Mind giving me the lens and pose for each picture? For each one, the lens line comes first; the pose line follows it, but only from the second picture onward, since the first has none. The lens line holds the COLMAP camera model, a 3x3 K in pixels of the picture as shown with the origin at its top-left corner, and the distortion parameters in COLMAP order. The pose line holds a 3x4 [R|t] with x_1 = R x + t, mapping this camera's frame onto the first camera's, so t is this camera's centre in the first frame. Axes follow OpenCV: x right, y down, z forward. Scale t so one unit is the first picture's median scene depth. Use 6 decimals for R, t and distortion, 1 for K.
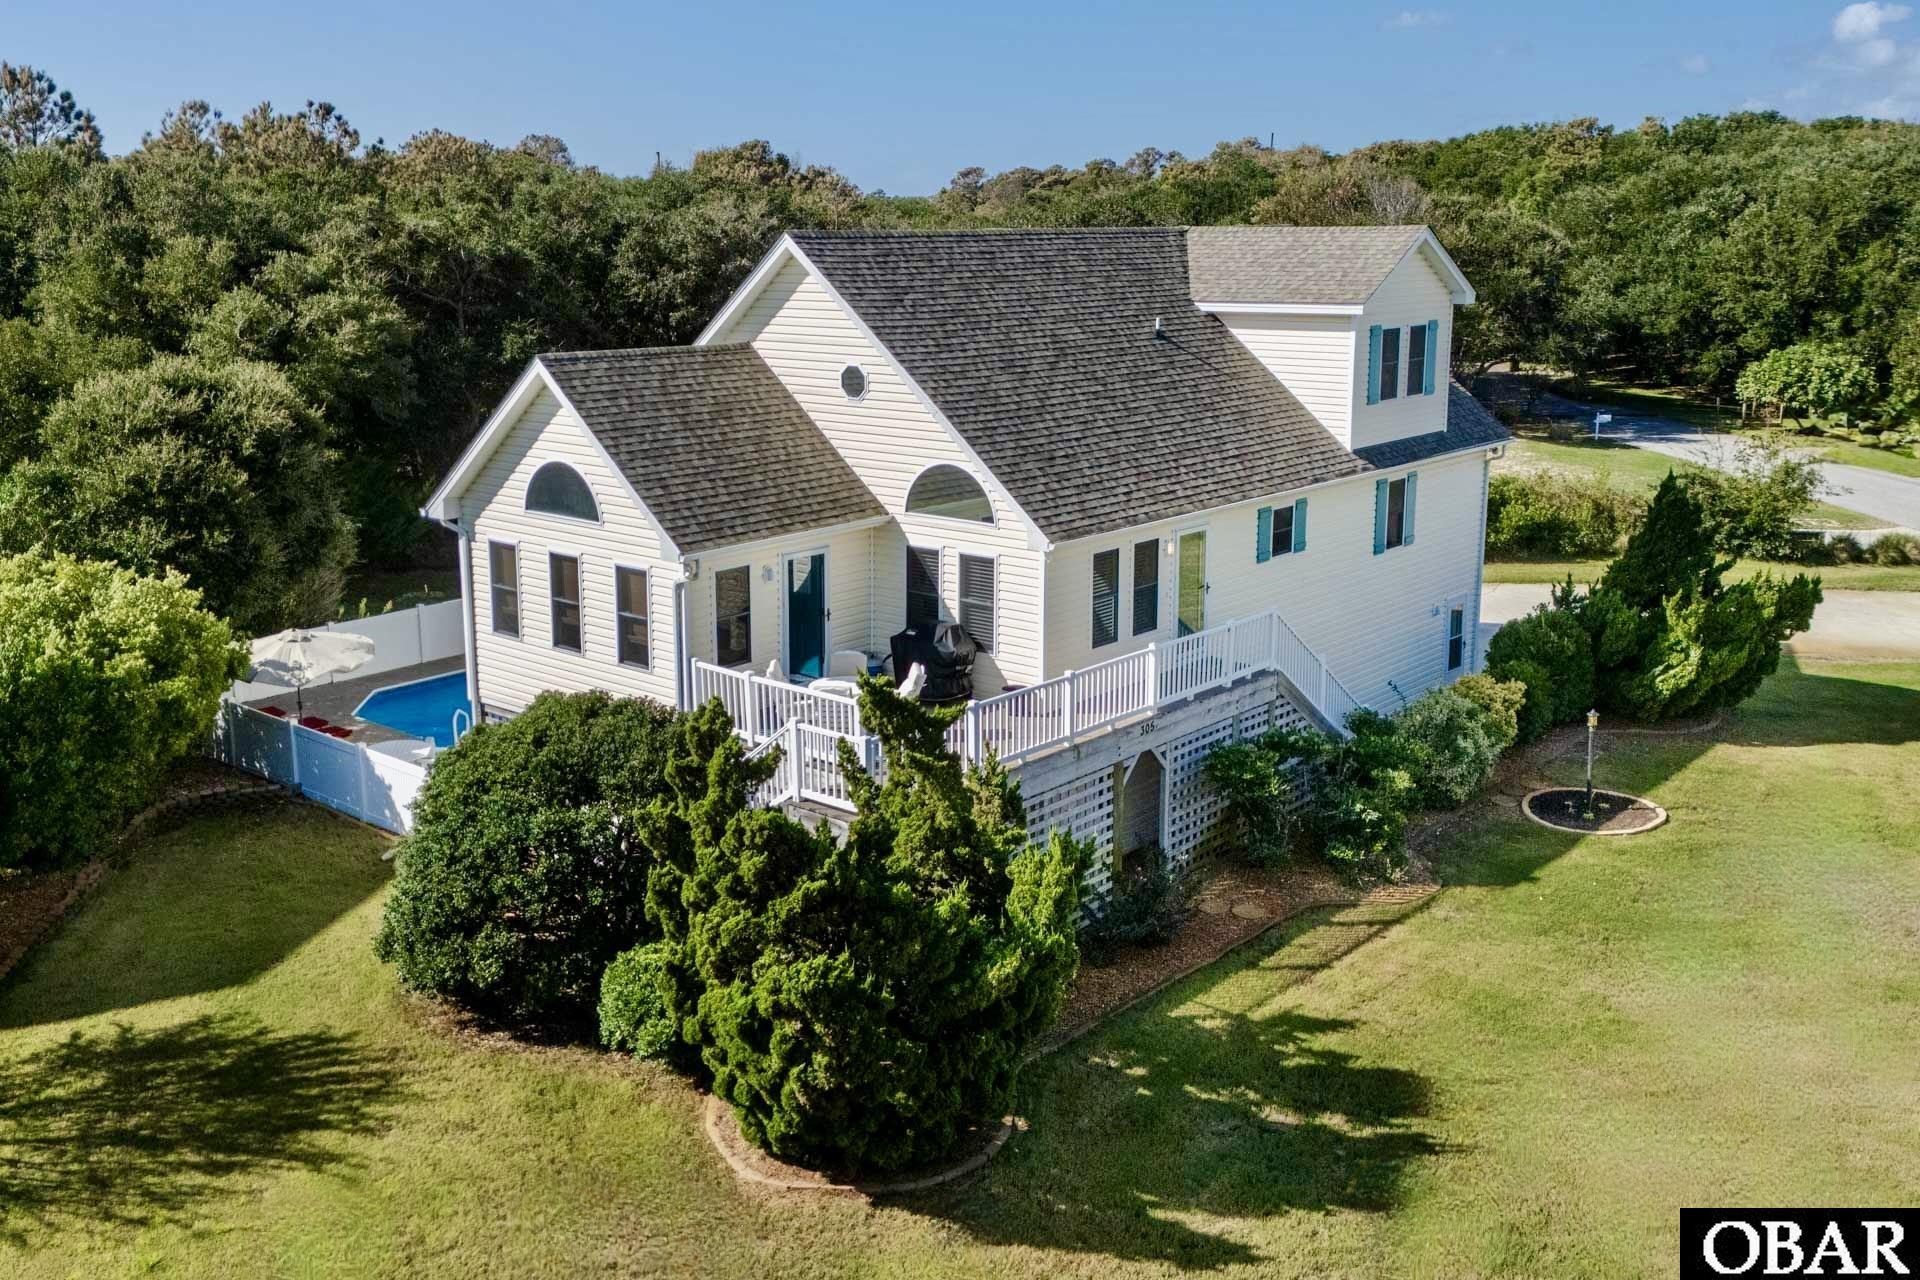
lens RADIAL K [[1765.6, 0, 932.0], [0, 1765.6, 571.9], [0, 0, 1]] dist [0.104172, -0.139462]
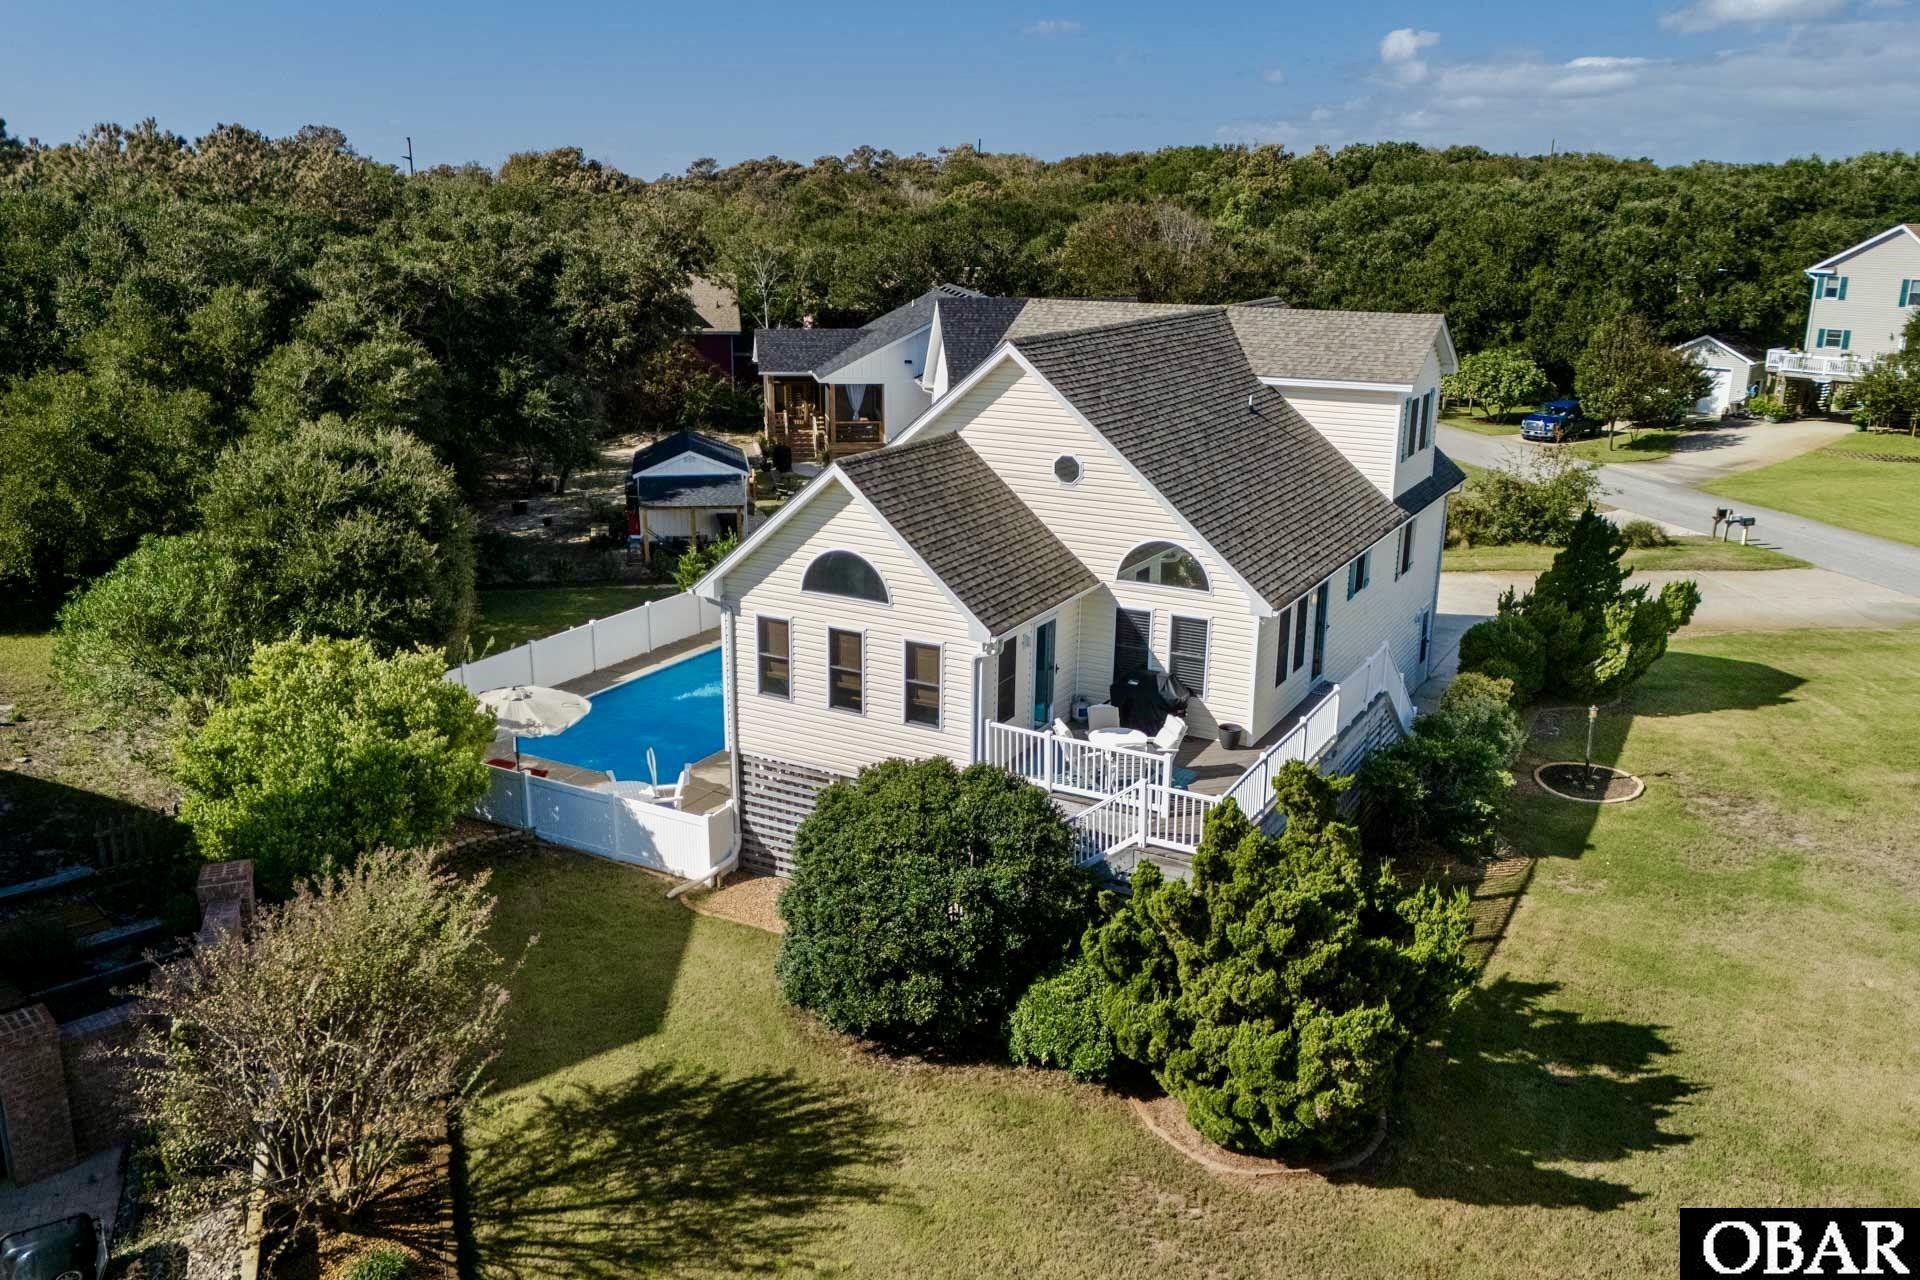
lens RADIAL K [[1545.1, 0, 939.5], [0, 1545.1, 633.1], [0, 0, 1]] dist [0.064305, -0.012786]
pose [[0.976189, -0.044384, 0.212335, -0.353146], [0.026458, 0.995898, 0.086530, -0.091202], [-0.215304, -0.078852, 0.973358, 0.011519]]
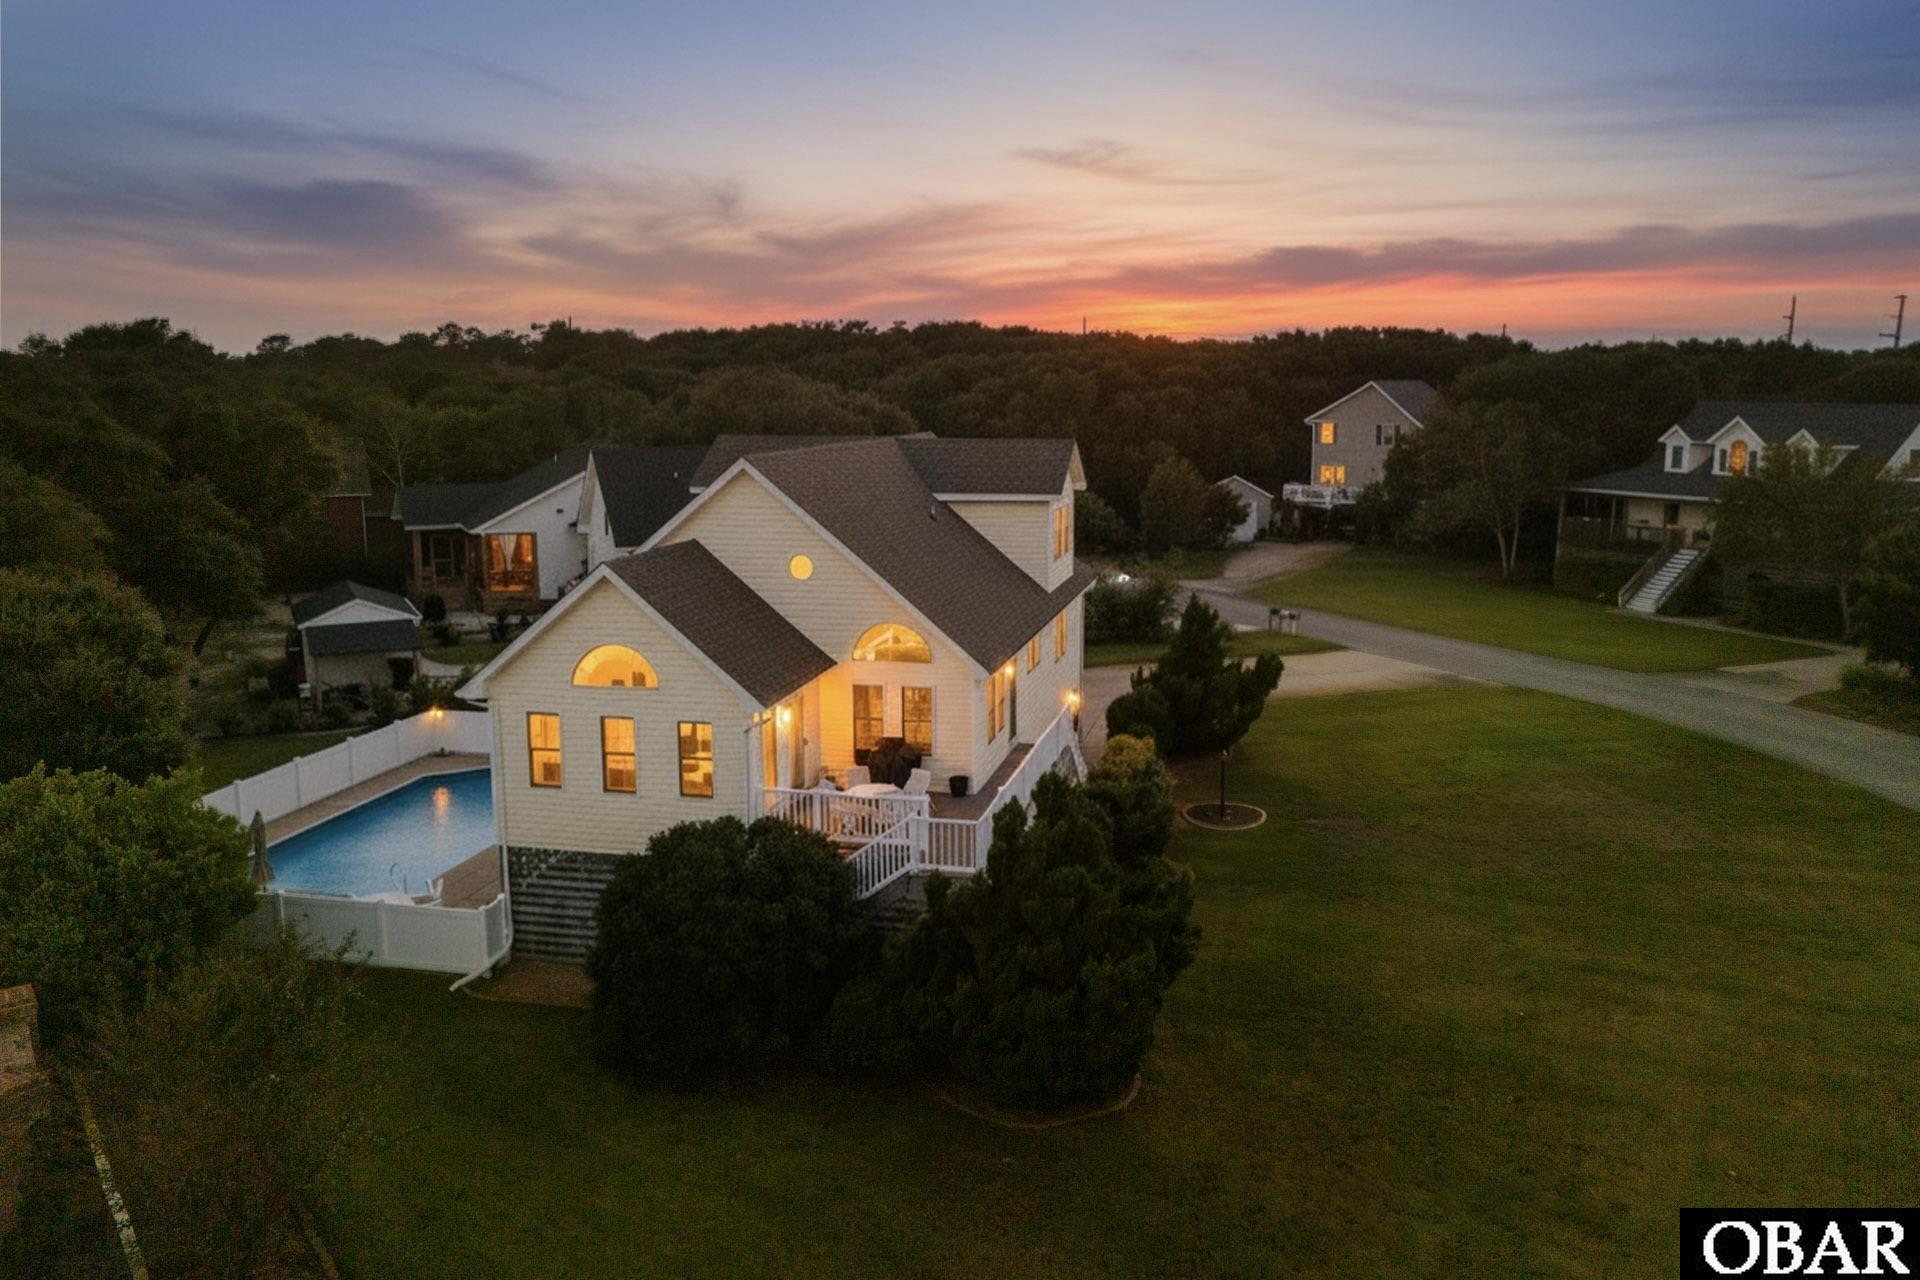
lens RADIAL K [[1504.1, 0, 930.6], [0, 1504.1, 661.8], [0, 0, 1]] dist [0.108494, -0.106129]
pose [[0.882244, -0.083517, 0.463326, -0.496204], [0.087421, 0.996086, 0.013087, -0.043169], [-0.462605, 0.028958, 0.886092, -0.054620]]
